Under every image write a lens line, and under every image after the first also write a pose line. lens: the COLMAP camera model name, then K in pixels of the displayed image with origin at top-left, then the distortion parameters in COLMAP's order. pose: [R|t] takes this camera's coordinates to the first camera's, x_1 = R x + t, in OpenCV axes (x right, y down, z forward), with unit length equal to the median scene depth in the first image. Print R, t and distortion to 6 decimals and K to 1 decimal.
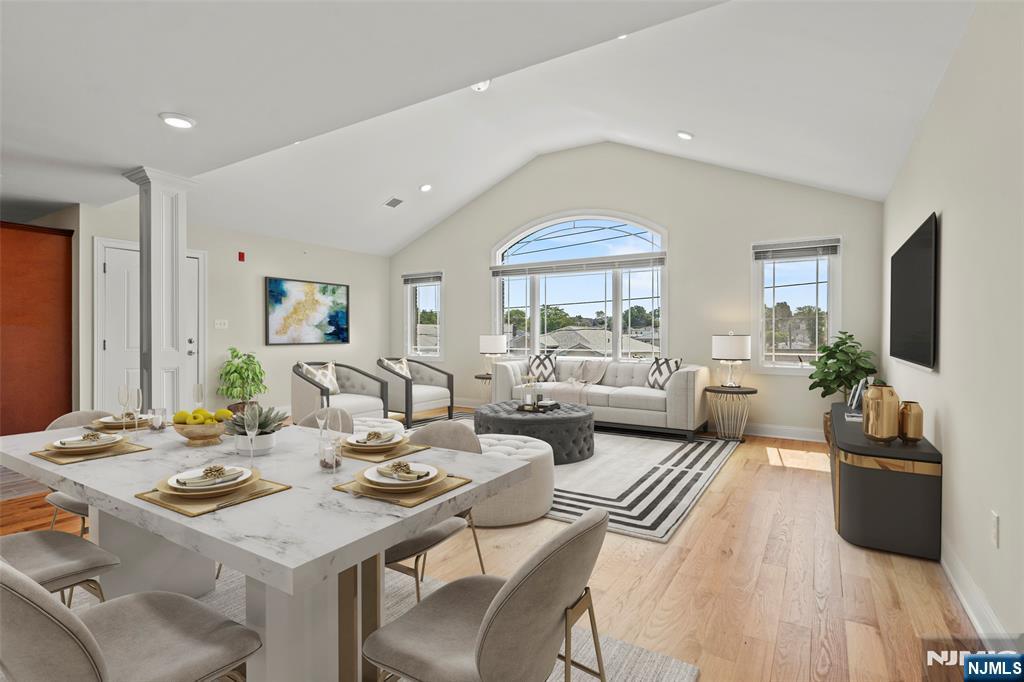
lens RADIAL K [[497.5, 0, 511.2], [0, 497.5, 334.9], [0, 0, 1]] dist [0.005870, -0.000939]
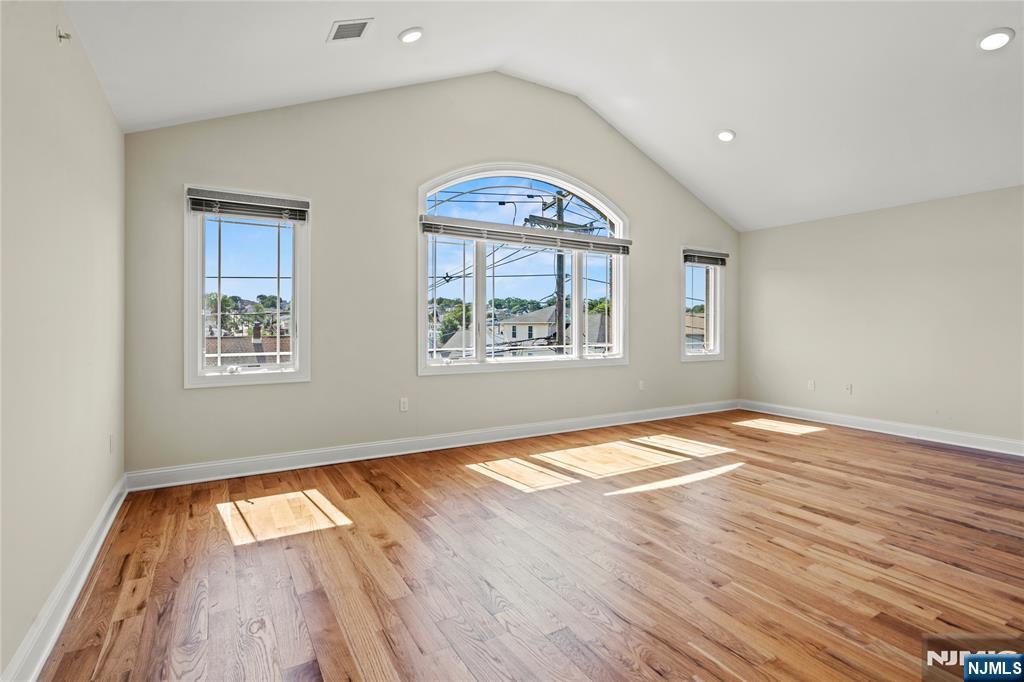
lens RADIAL K [[497.5, 0, 513.3], [0, 497.5, 340.6], [0, 0, 1]] dist [0.005870, -0.000939]
pose [[0.450243, -0.021853, 0.892639, -0.562854], [0.000288, 0.999704, 0.024329, 0.002286], [-0.892906, -0.010697, 0.450116, 0.649803]]
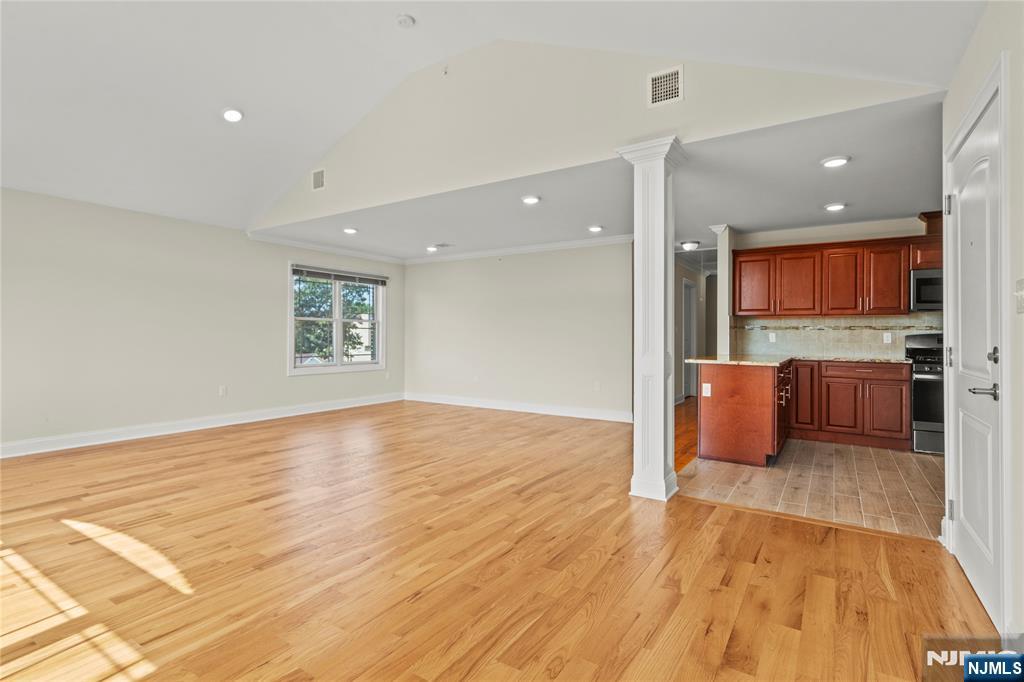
lens RADIAL K [[497.5, 0, 512.9], [0, 497.5, 336.0], [0, 0, 1]] dist [0.005870, -0.000939]
pose [[-0.999816, 0.003253, 0.018890, -0.094603], [0.003417, 0.999957, 0.008616, 0.007955], [-0.018861, 0.008679, -0.999784, 1.413895]]
